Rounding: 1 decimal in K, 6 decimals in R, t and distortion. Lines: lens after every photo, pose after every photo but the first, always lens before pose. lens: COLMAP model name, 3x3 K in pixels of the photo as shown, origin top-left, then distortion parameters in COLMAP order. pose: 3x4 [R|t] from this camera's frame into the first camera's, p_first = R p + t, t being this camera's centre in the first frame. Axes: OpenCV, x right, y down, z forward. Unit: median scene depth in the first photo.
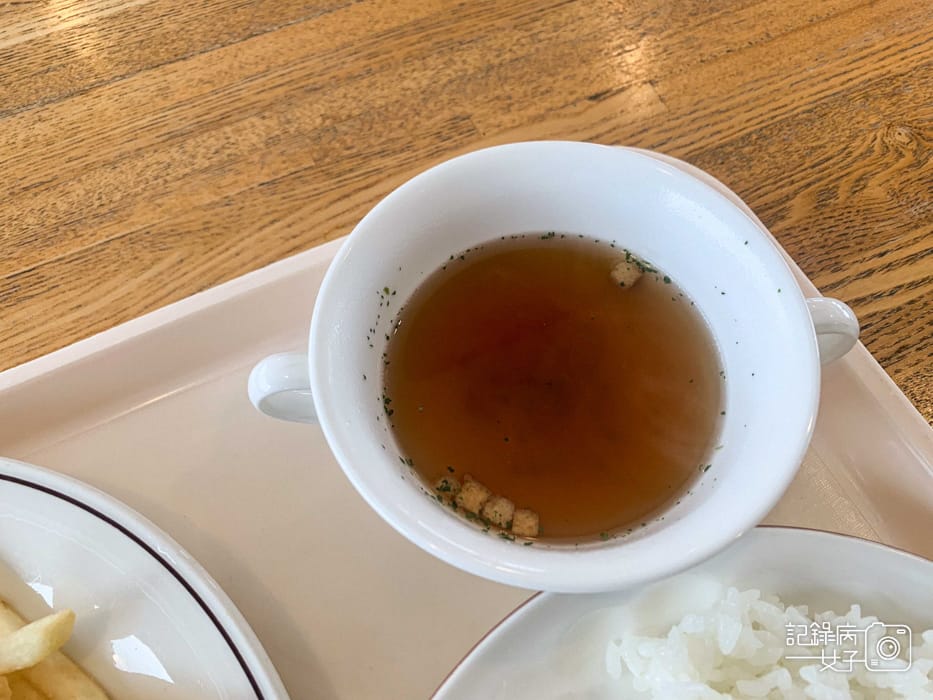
lens RADIAL K [[719.2, 0, 466.5], [0, 719.2, 350.0], [0, 0, 1]] dist [-0.005964, 0.000010]
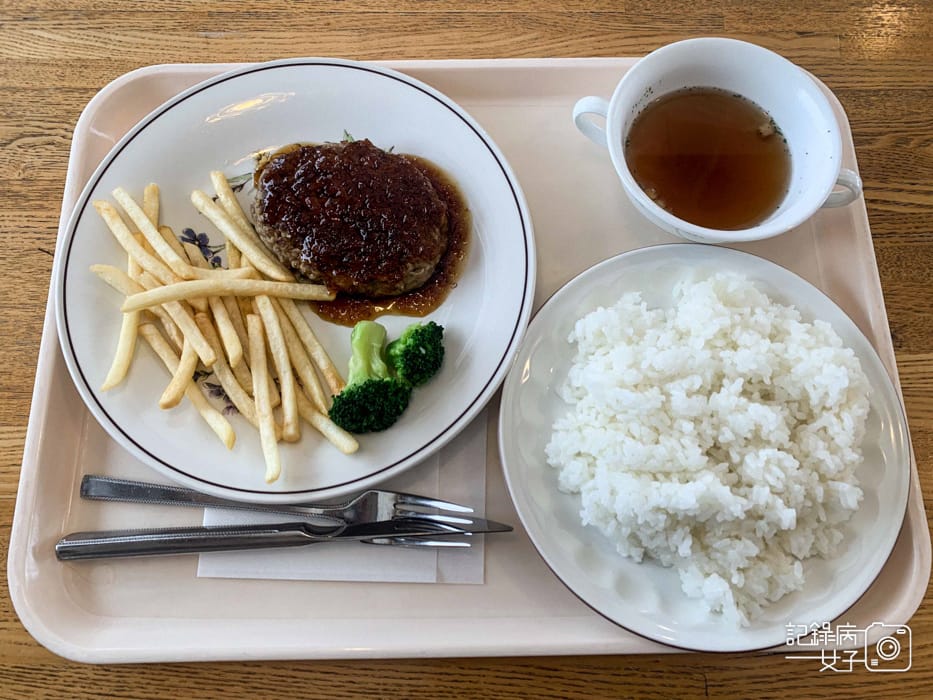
lens RADIAL K [[719.2, 0, 466.5], [0, 719.2, 350.0], [0, 0, 1]] dist [-0.005964, 0.000010]
pose [[0.907482, 0.408780, -0.096825, -0.062802], [-0.384197, 0.900821, 0.202274, 0.275478], [0.169907, -0.146360, 0.974531, -0.874978]]
